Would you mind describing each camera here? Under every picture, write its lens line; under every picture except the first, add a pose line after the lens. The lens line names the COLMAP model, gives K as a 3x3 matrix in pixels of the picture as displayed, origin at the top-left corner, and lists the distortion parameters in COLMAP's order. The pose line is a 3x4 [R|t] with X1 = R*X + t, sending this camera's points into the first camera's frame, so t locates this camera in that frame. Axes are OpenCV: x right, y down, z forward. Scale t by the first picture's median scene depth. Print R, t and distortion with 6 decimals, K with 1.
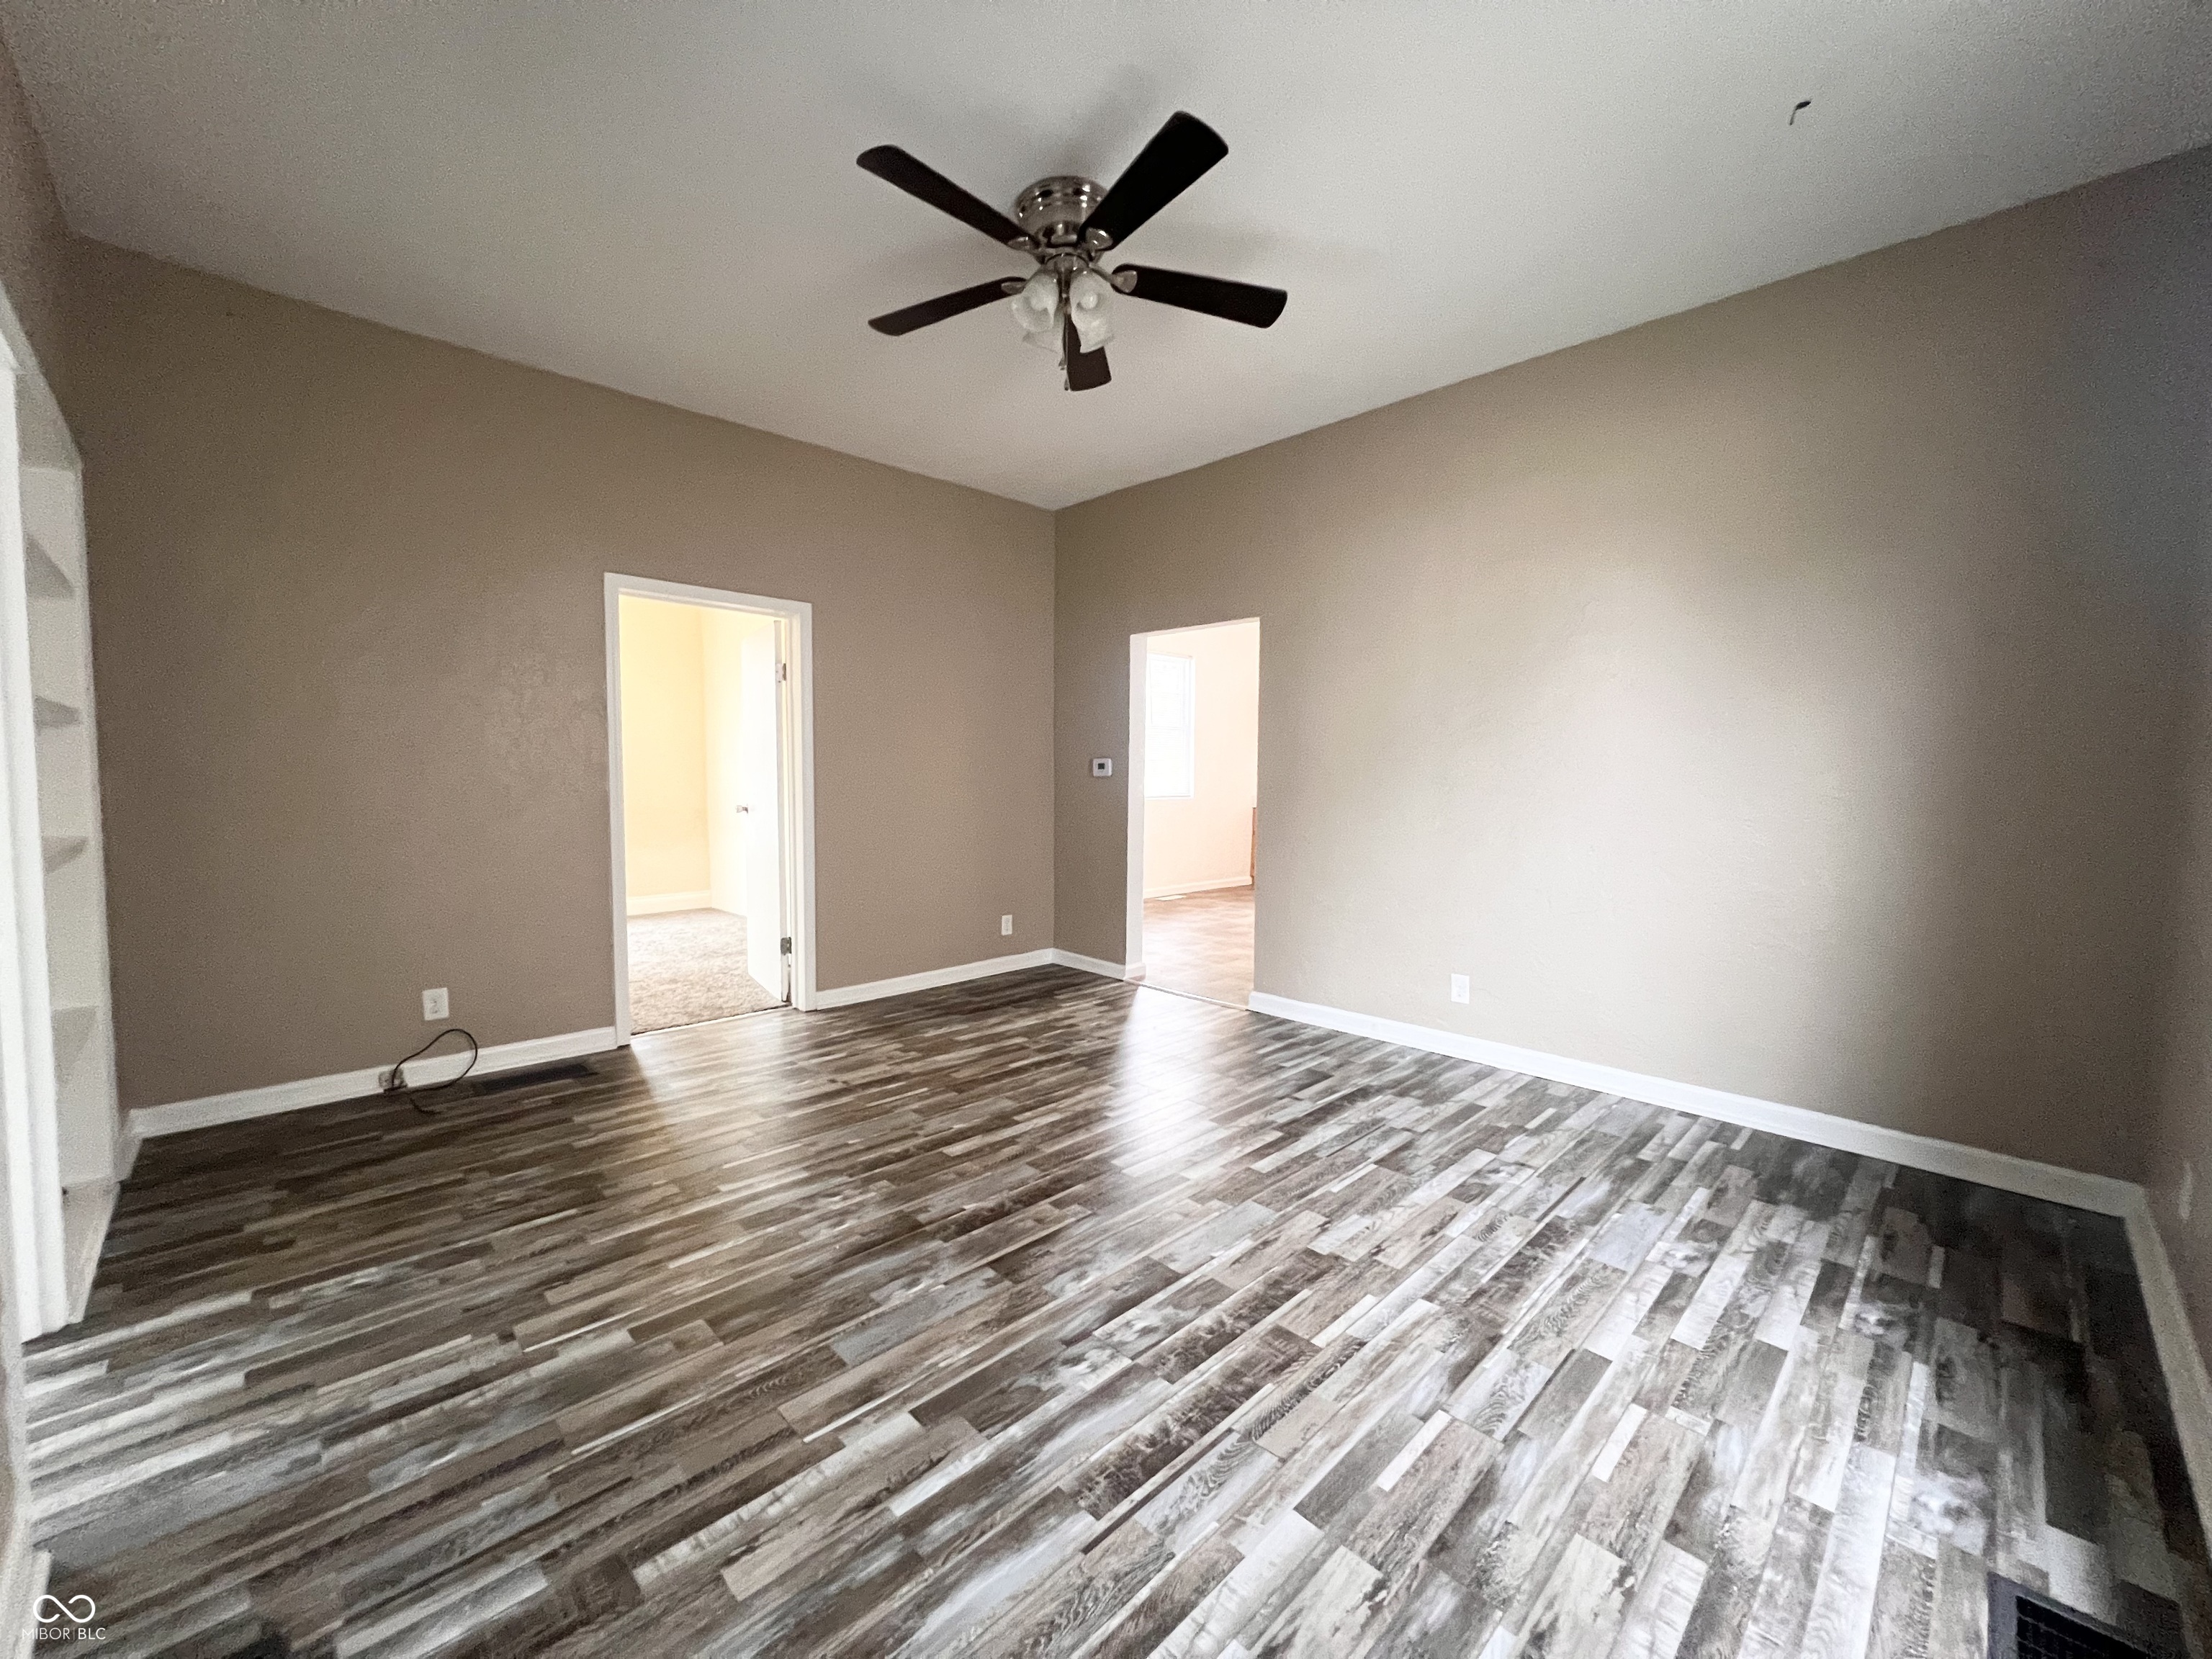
lens RADIAL K [[884.0, 0, 1111.0], [0, 884.0, 833.5], [0, 0, 1]] dist [-0.000861, 0.000584]
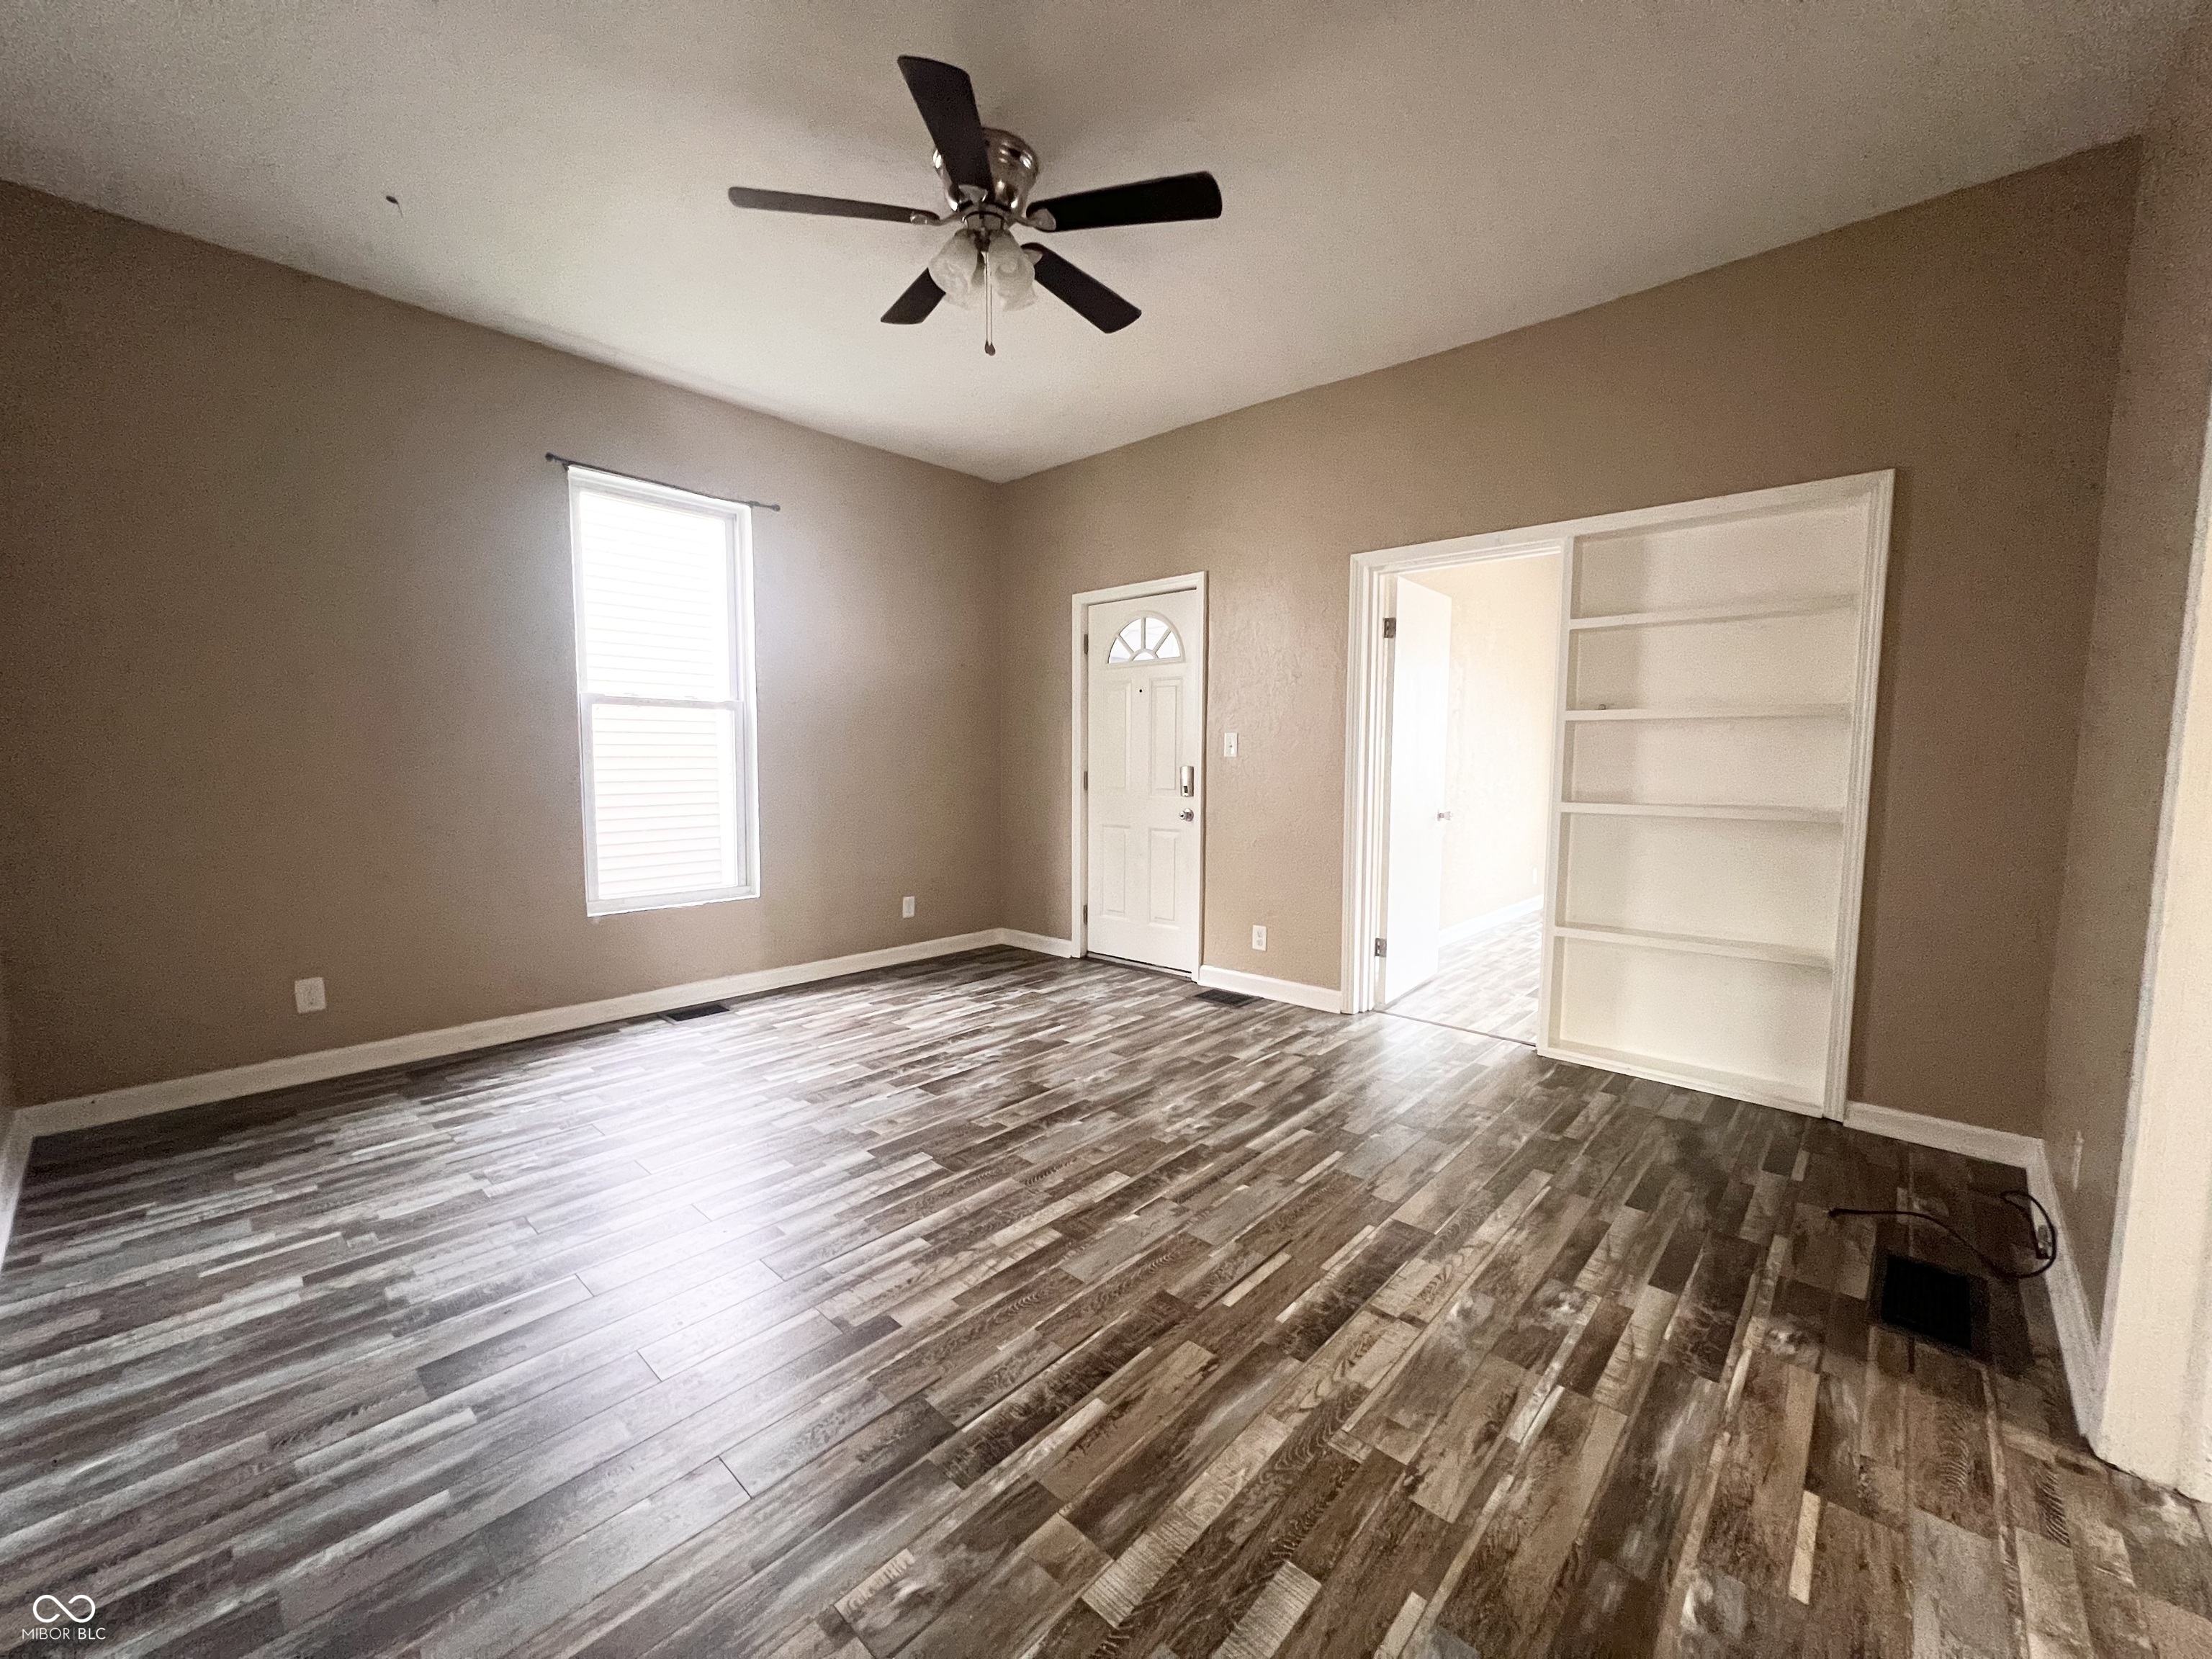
lens RADIAL K [[884.0, 0, 1102.8], [0, 884.0, 823.4], [0, 0, 1]] dist [-0.000861, 0.000584]
pose [[-0.998857, -0.008983, -0.046937, -0.135467], [-0.015887, 0.988728, 0.148880, -0.139070], [0.045070, 0.149456, -0.987741, 2.075169]]
